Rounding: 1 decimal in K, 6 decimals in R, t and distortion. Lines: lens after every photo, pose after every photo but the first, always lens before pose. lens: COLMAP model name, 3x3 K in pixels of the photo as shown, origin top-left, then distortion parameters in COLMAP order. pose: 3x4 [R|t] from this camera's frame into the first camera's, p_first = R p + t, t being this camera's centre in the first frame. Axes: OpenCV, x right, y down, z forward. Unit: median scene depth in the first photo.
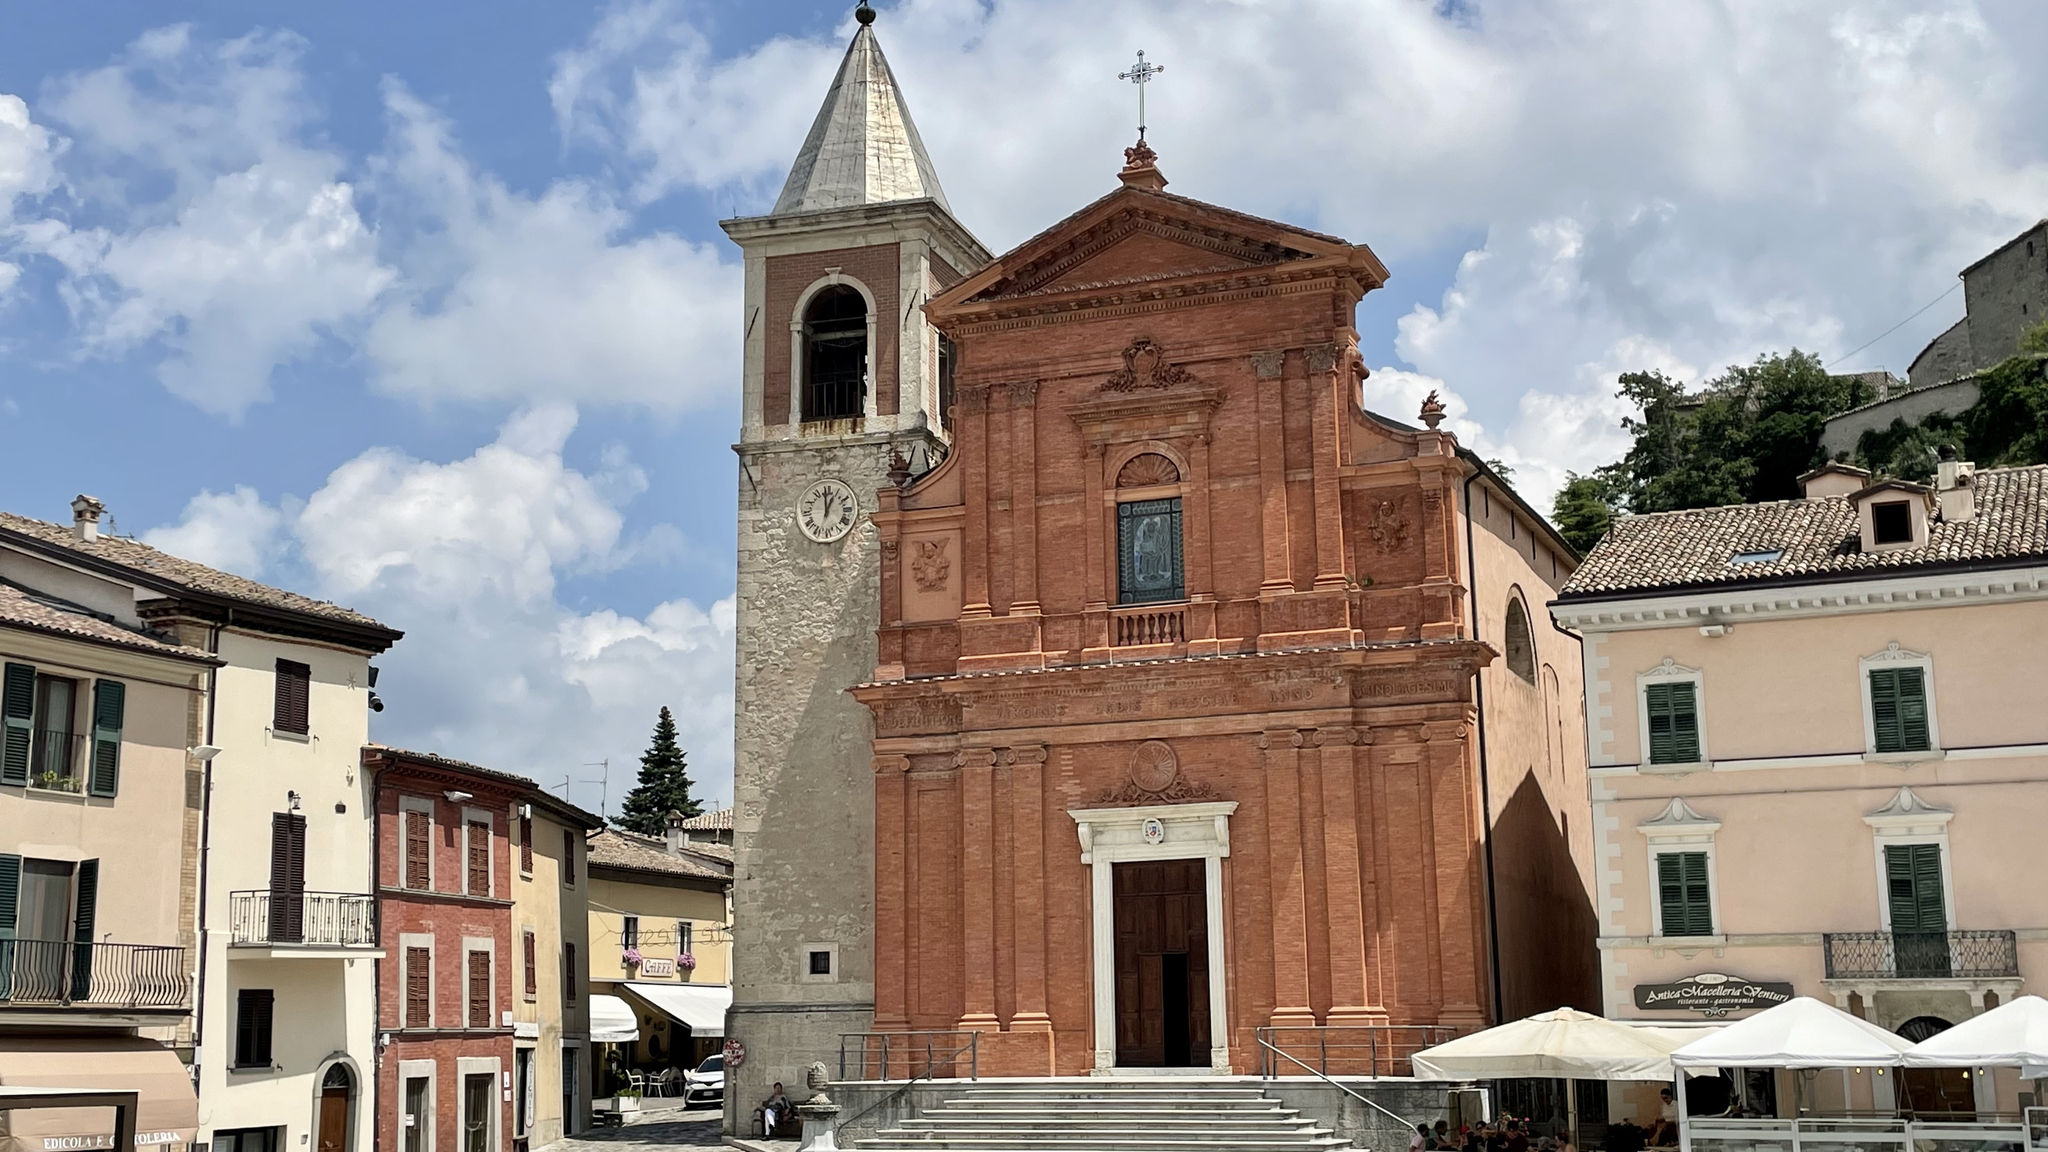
lens RADIAL K [[2404.7, 0, 1039.3], [0, 2404.7, 571.9], [0, 0, 1]] dist [0.104614, 0.000000]
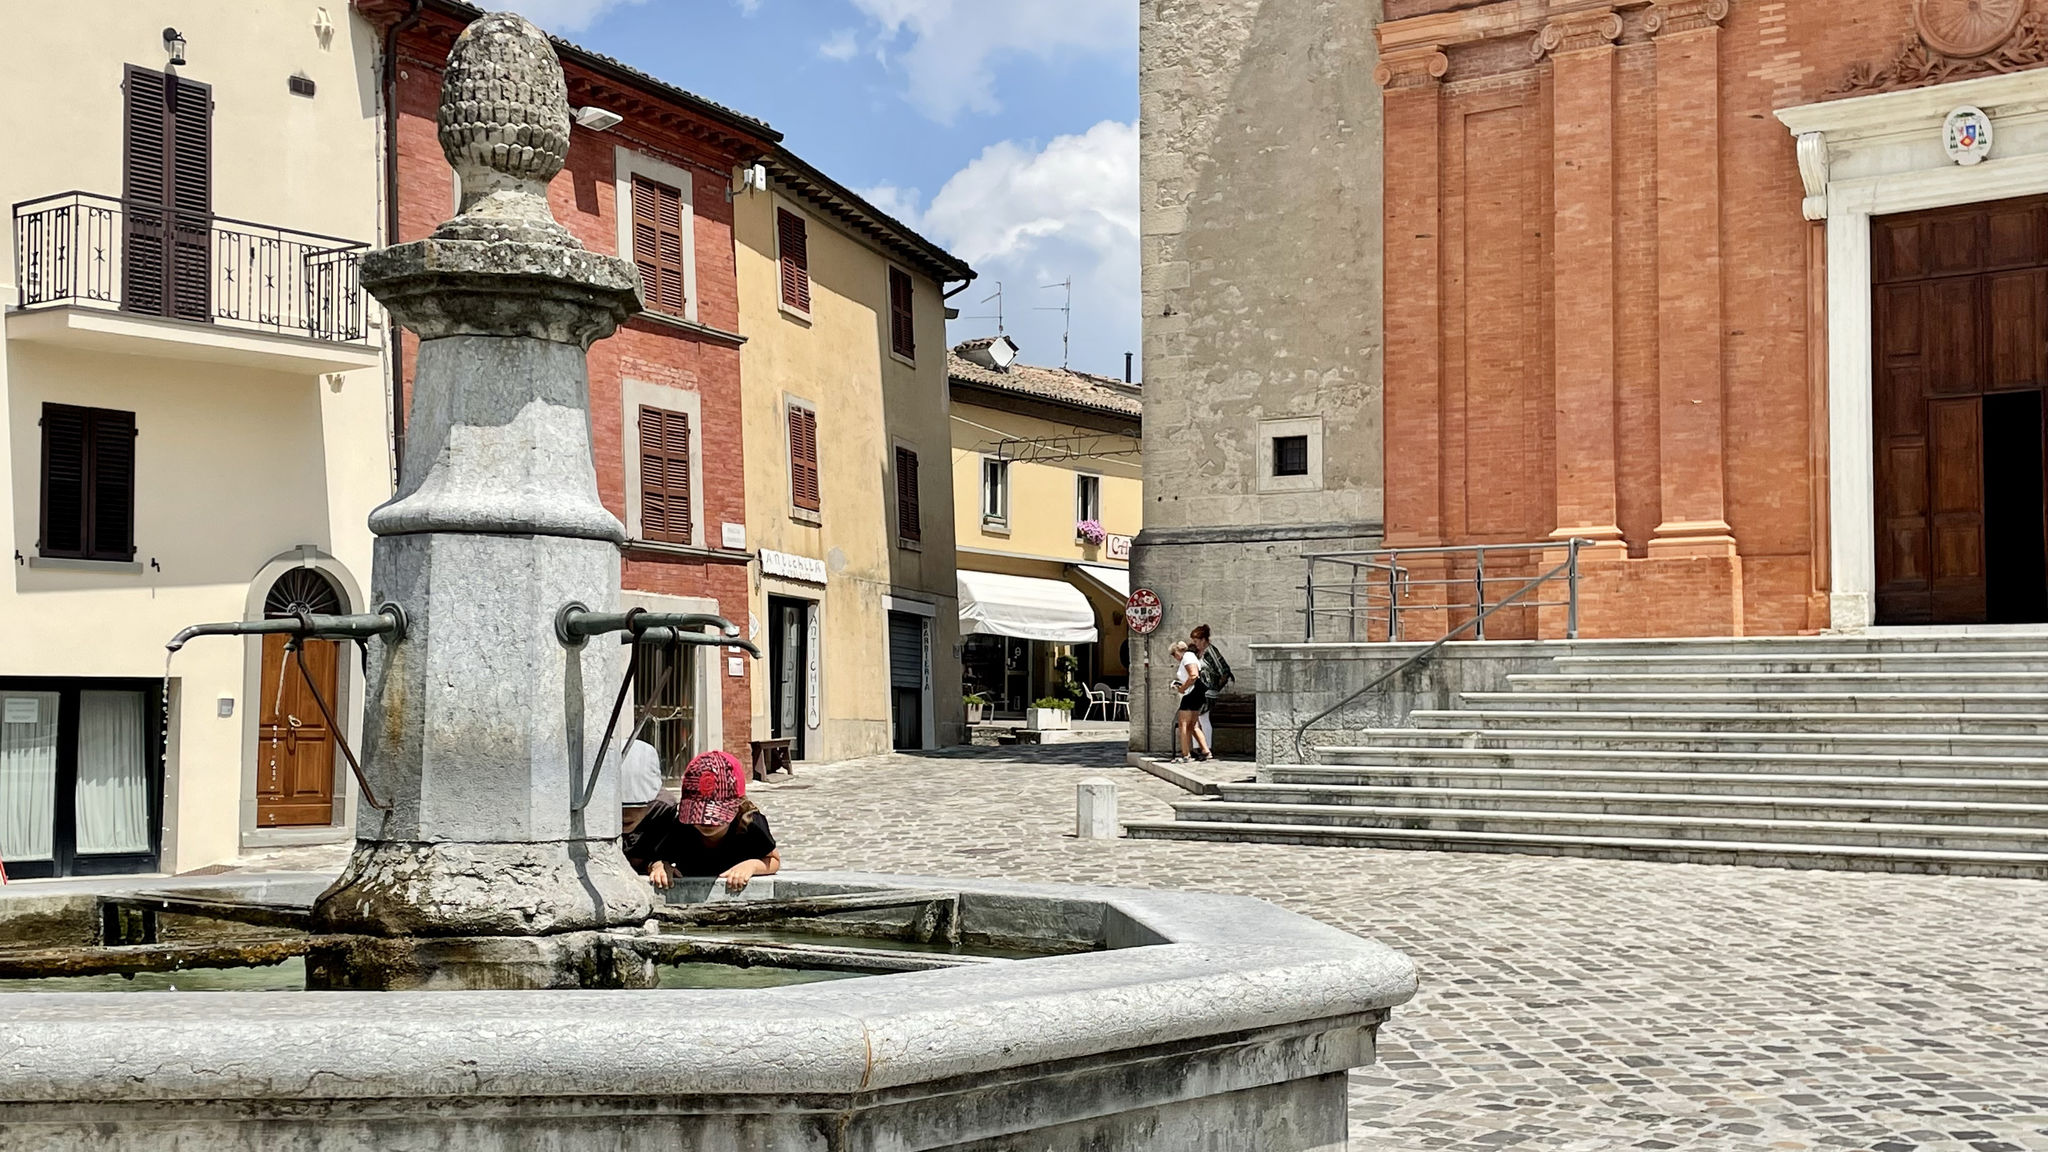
lens RADIAL K [[2404.7, 0, 1020.3], [0, 2404.7, 572.6], [0, 0, 1]] dist [0.104614, 0.000000]
pose [[0.966681, 0.000738, -0.255983, -0.009168], [0.032762, 0.991416, 0.126577, 0.122359], [0.253879, -0.130746, 0.958358, 0.470001]]
